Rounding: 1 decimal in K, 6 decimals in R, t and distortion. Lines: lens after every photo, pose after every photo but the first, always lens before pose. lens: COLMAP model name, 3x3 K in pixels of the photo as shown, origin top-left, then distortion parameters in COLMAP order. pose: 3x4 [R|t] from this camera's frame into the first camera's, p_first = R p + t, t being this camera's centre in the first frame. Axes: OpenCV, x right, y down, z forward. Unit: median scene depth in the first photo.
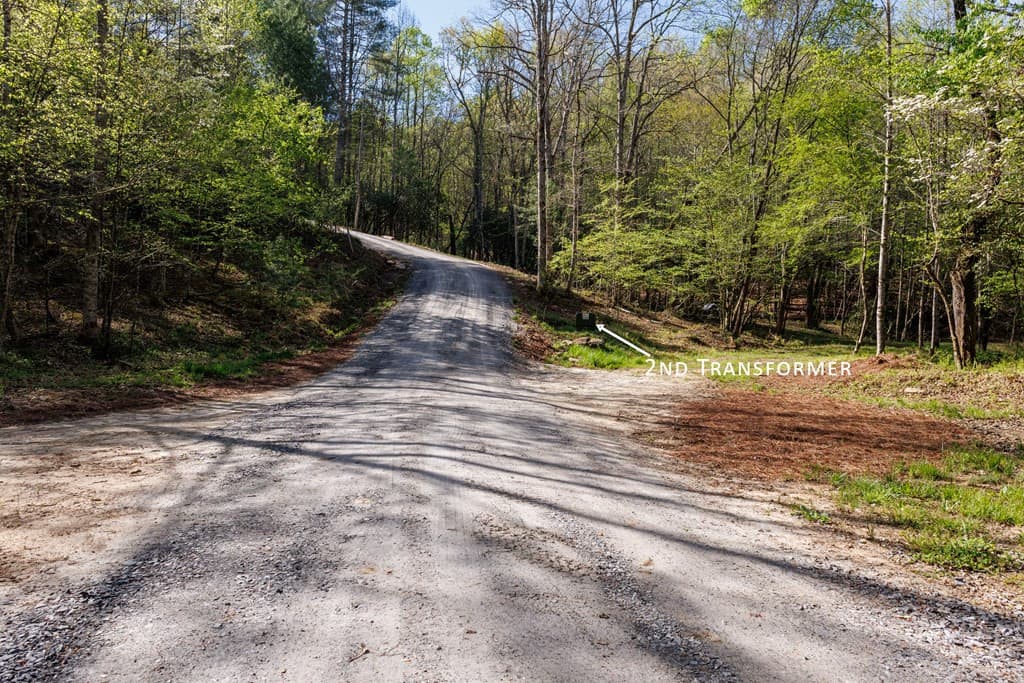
lens RADIAL K [[724.0, 0, 510.7], [0, 724.0, 340.2], [0, 0, 1]] dist [0.007299, 0.000792]
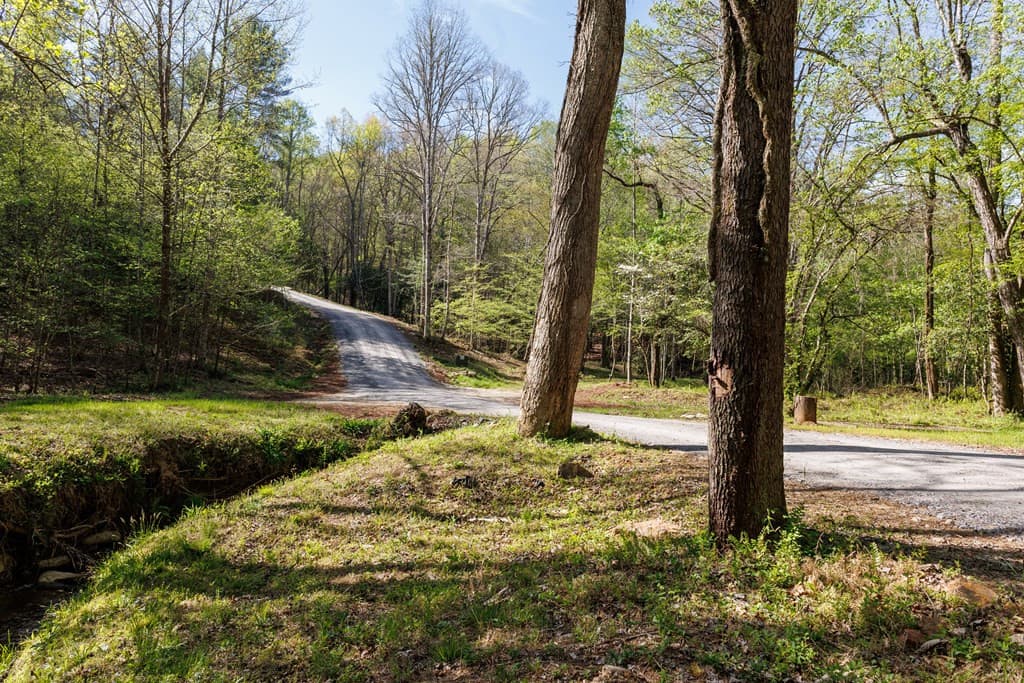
lens RADIAL K [[724.0, 0, 512.1], [0, 724.0, 343.7], [0, 0, 1]] dist [0.007299, 0.000792]
pose [[0.970618, 0.026758, 0.239133, -0.129129], [-0.016758, 0.998902, -0.043751, 0.003398], [-0.240041, 0.038458, 0.970001, -0.434862]]
